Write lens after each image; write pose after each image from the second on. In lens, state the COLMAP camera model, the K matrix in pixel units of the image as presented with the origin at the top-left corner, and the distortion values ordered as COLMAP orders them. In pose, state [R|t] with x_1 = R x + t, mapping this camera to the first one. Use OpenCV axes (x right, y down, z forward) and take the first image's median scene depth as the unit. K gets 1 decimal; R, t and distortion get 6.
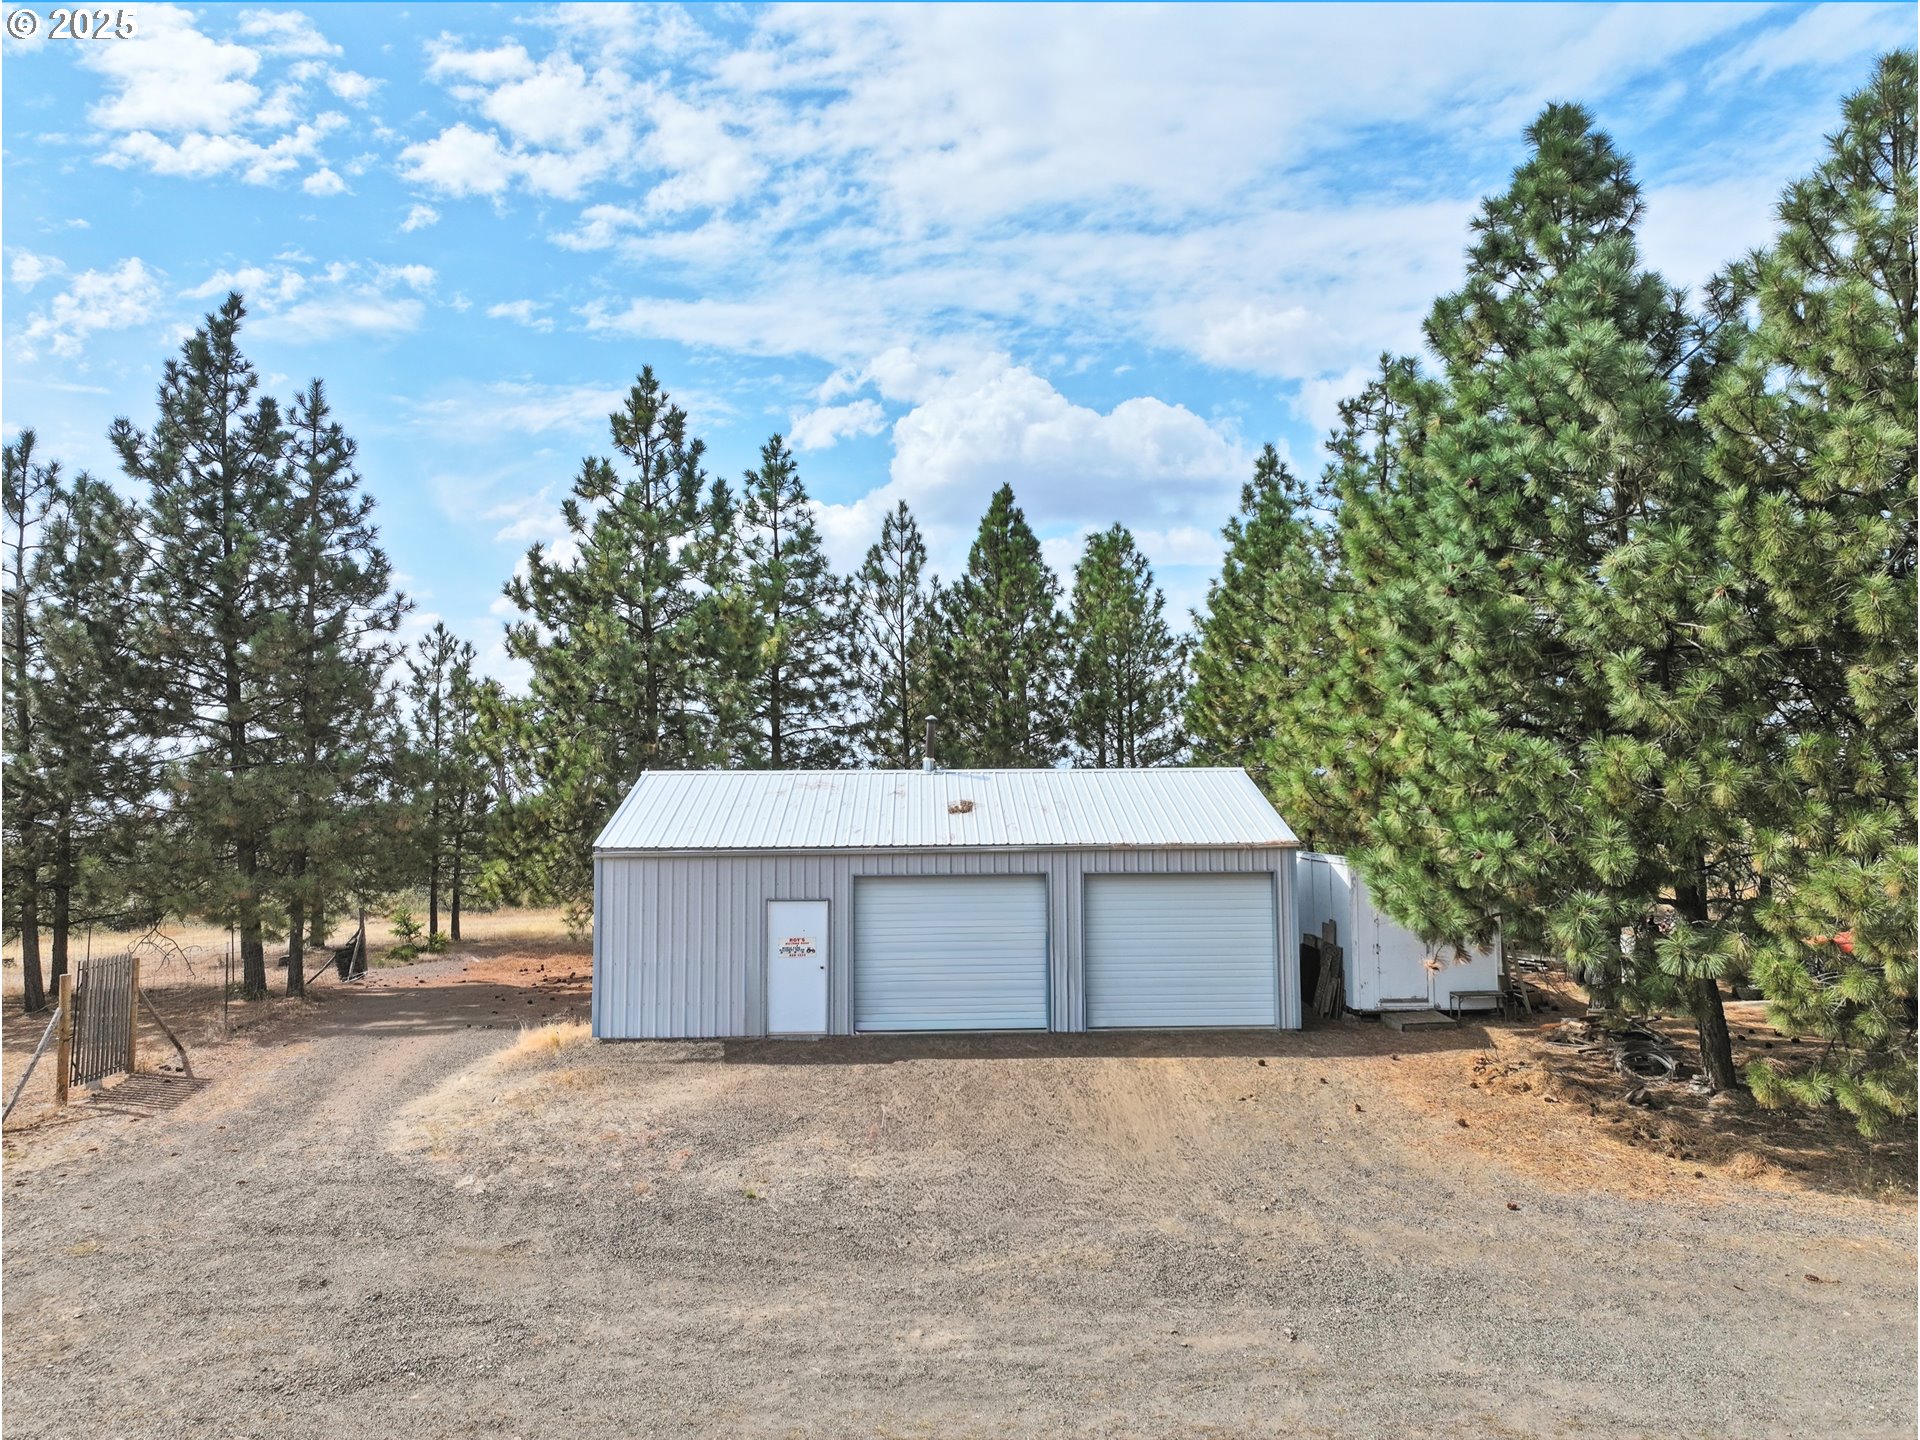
lens RADIAL K [[1357.5, 0, 958.8], [0, 1357.5, 705.7], [0, 0, 1]] dist [-0.002002, 0.015863]
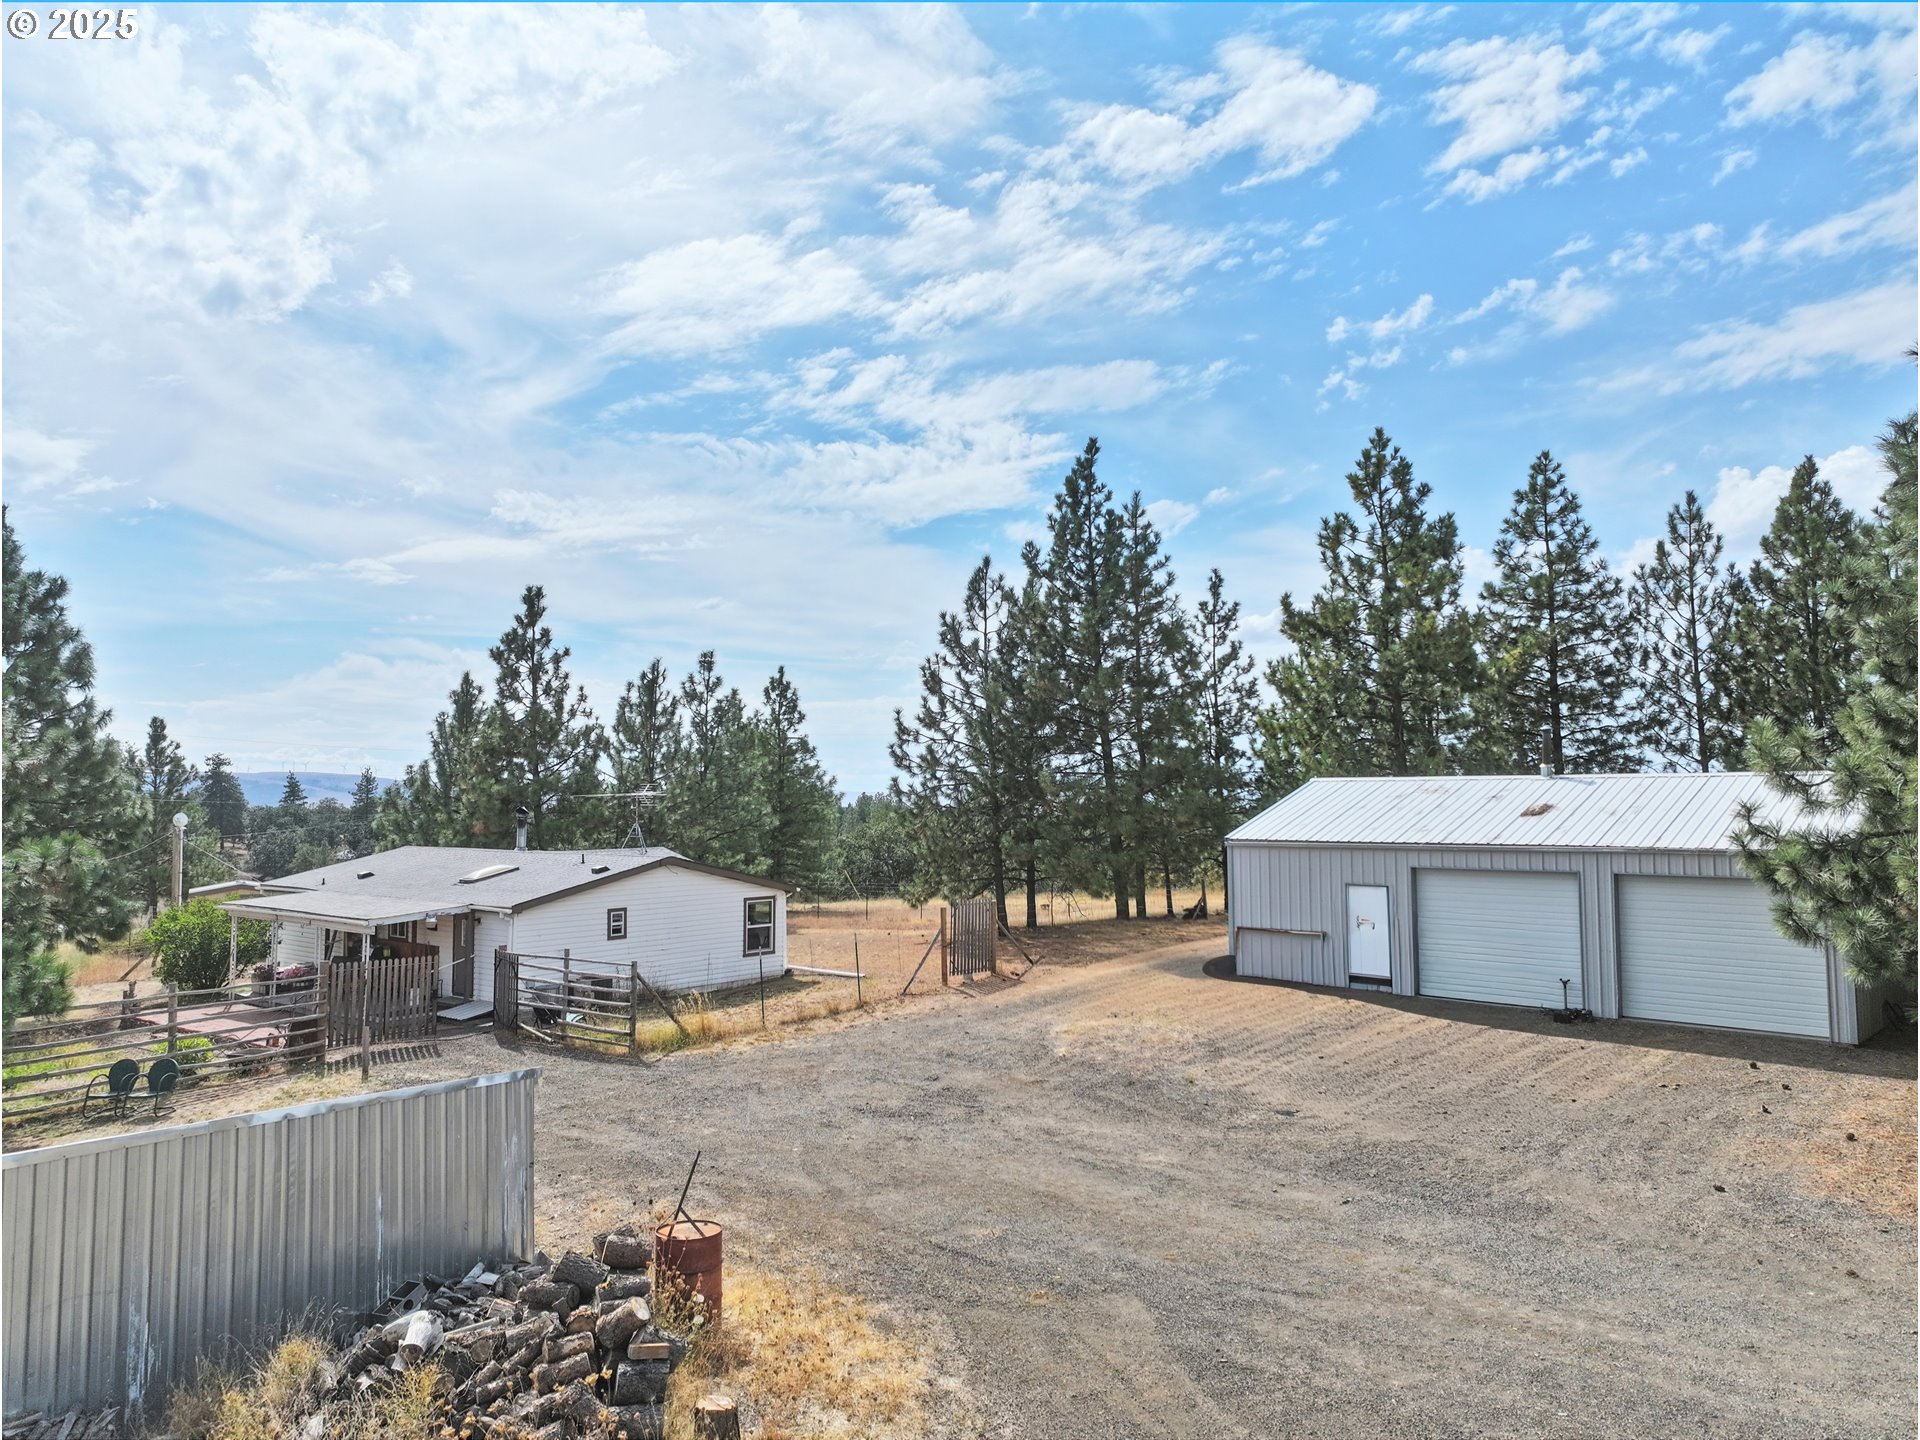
lens RADIAL K [[1357.5, 0, 967.5], [0, 1357.5, 713.2], [0, 0, 1]] dist [-0.002002, 0.015863]
pose [[0.703106, -0.041343, -0.709882, 0.371948], [0.055850, 0.998435, -0.002831, -0.022549], [0.708888, -0.037656, 0.704315, -0.093789]]
